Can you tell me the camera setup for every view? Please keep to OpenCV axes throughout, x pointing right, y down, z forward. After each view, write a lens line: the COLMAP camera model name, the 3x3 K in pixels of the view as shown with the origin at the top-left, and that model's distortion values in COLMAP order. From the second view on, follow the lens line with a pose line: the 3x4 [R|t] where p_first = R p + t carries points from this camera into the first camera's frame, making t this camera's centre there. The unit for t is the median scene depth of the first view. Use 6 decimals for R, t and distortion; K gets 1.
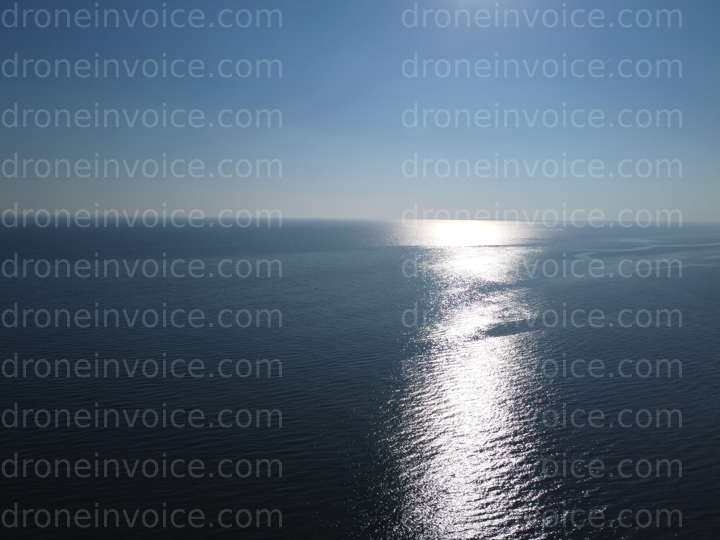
lens RADIAL K [[540.7, 0, 359.9], [0, 540.7, 273.8], [0, 0, 1]] dist [0.002816, -0.008825]
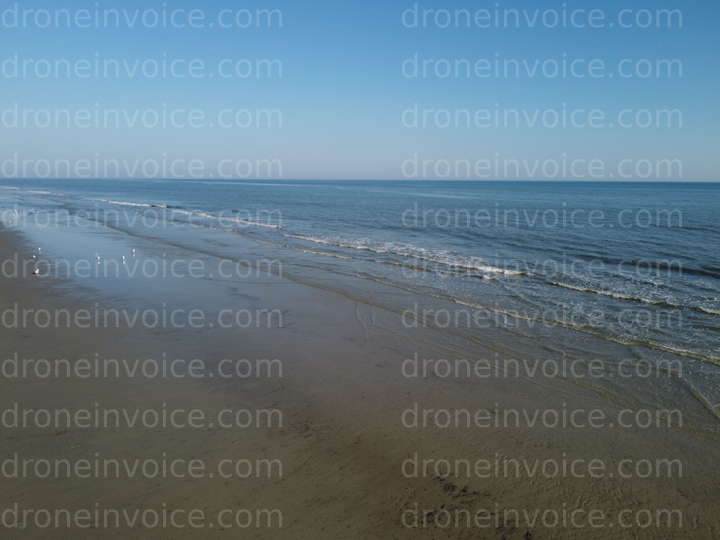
lens RADIAL K [[540.7, 0, 359.9], [0, 540.7, 273.8], [0, 0, 1]] dist [0.002816, -0.008825]
pose [[1.000000, 0.000161, 0.000083, -0.000177], [-0.000161, 0.999999, -0.001666, -0.368144], [-0.000083, 0.001666, 0.999999, -0.000214]]
